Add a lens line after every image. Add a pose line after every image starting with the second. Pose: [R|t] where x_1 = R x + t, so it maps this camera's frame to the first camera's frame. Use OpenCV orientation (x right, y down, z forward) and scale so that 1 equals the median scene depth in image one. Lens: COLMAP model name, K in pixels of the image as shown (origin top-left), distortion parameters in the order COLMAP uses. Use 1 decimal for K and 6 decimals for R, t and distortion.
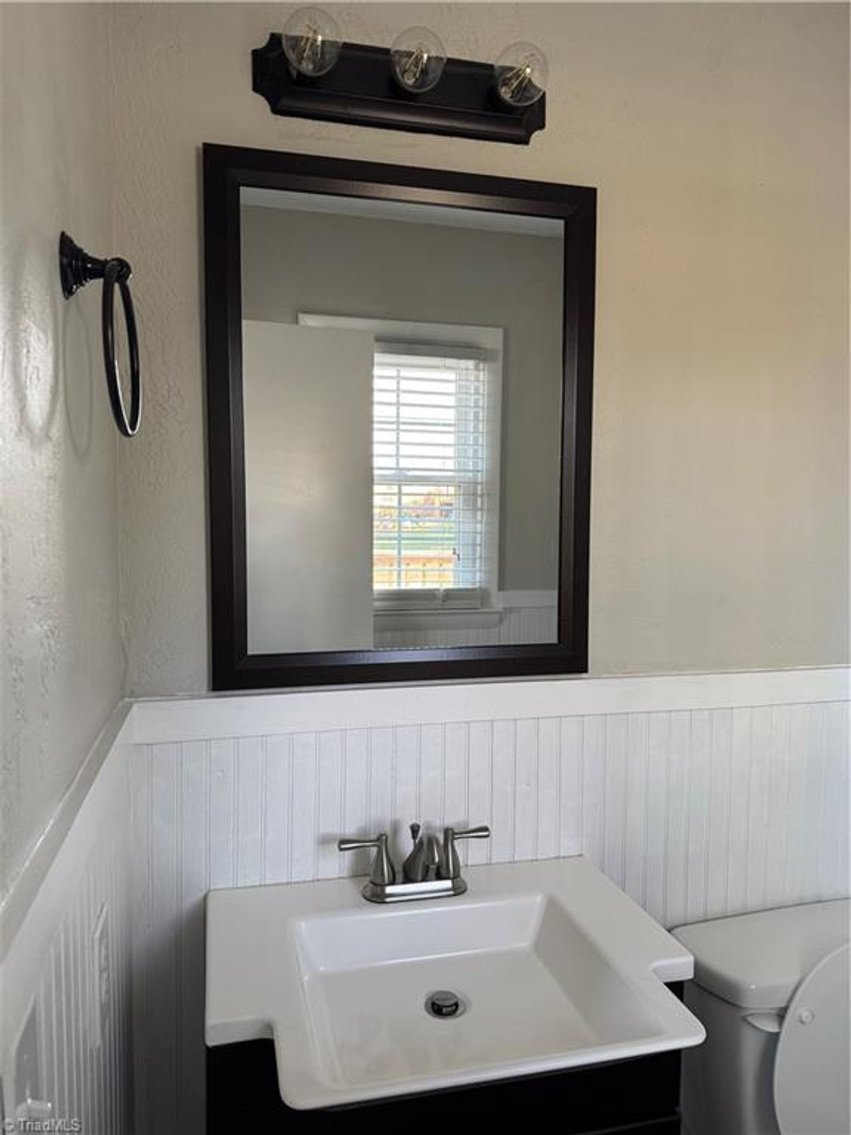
lens RADIAL K [[796.2, 0, 421.5], [0, 796.2, 567.9], [0, 0, 1]] dist [0.084104, -0.110700]
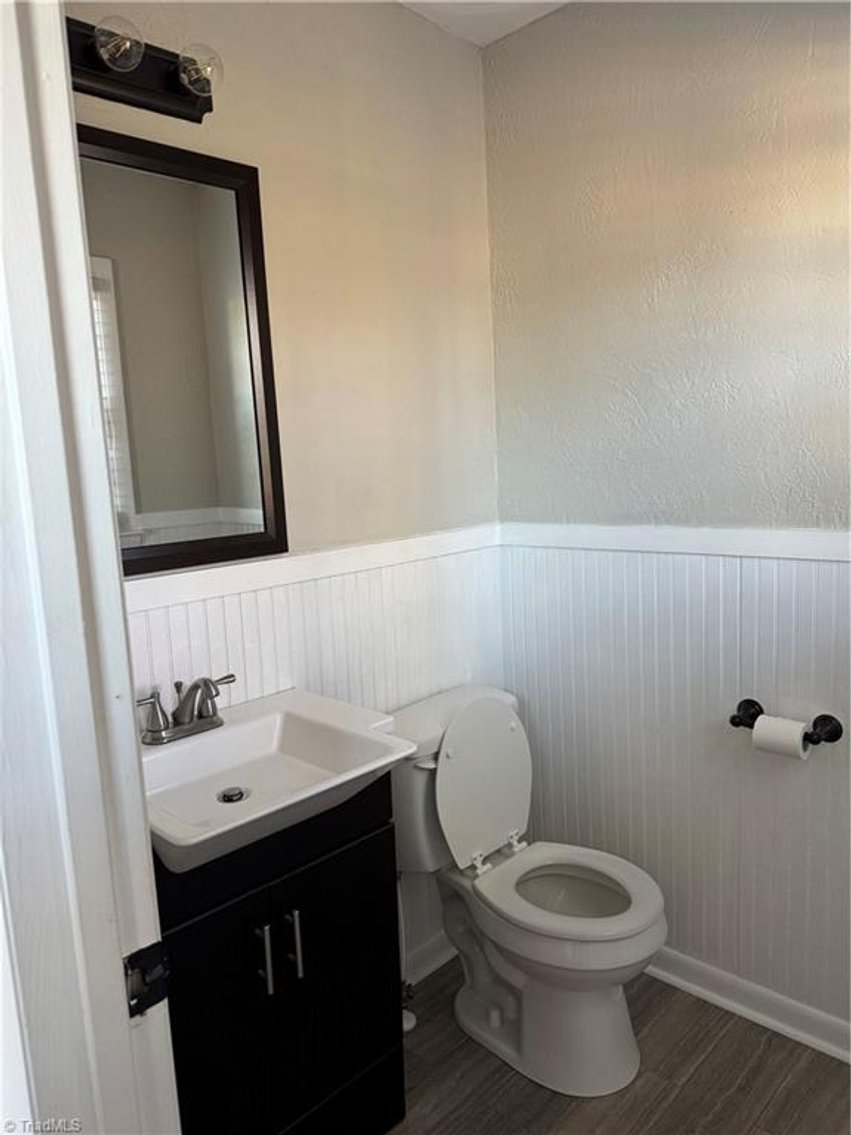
lens RADIAL K [[796.2, 0, 422.0], [0, 796.2, 561.5], [0, 0, 1]] dist [0.084104, -0.110700]
pose [[0.855021, -0.112231, 0.506304, -0.280762], [0.073846, 0.992702, 0.095342, 0.039634], [-0.513309, -0.044131, 0.857068, -0.248534]]
